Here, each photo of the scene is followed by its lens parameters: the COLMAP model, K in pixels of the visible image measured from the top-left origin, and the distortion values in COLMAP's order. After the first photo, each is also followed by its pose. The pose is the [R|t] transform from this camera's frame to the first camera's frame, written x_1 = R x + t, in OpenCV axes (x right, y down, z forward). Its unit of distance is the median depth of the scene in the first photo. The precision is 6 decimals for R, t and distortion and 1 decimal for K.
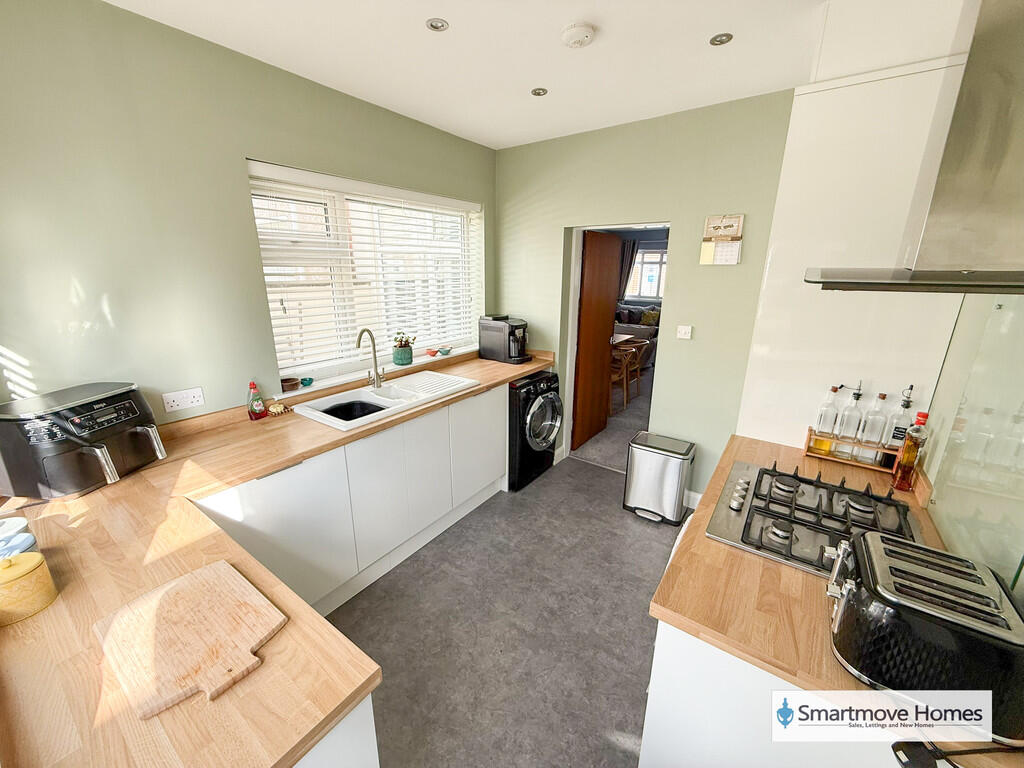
lens RADIAL K [[408.6, 0, 508.3], [0, 408.6, 382.6], [0, 0, 1]] dist [0.001061, -0.000240]
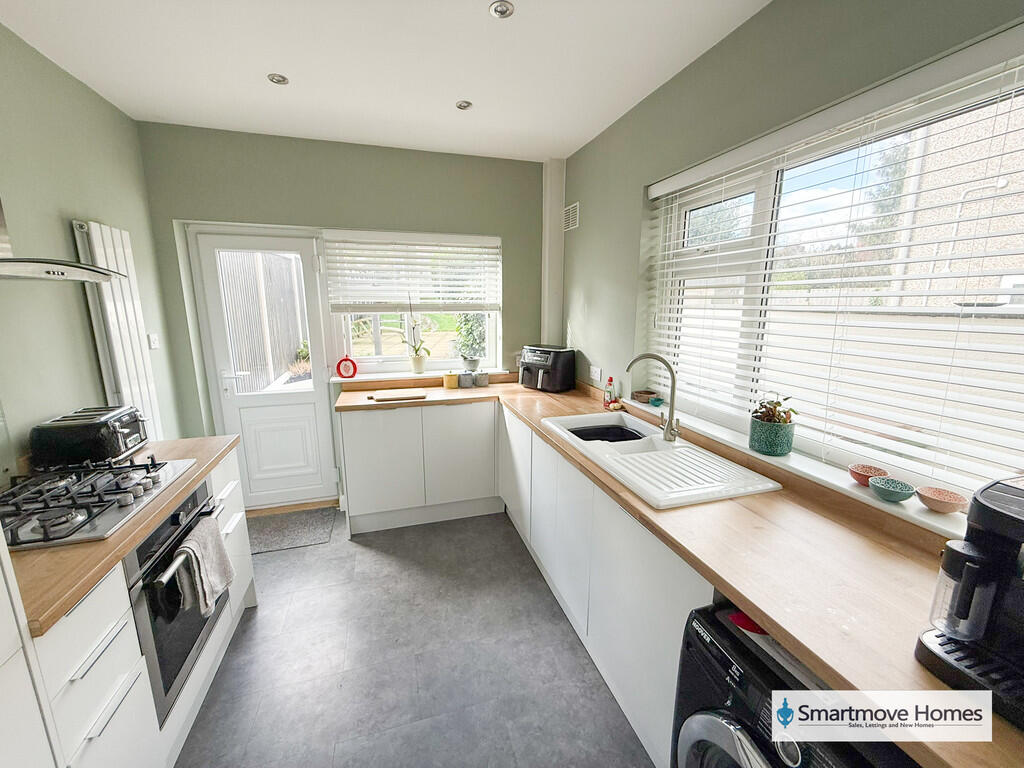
lens RADIAL K [[408.6, 0, 508.3], [0, 408.6, 382.6], [0, 0, 1]] dist [0.001061, -0.000240]
pose [[-0.610938, 0.149756, -0.777385, 0.403812], [-0.221488, 0.910401, 0.349446, -0.273078], [0.760064, 0.385672, -0.523030, 1.119676]]
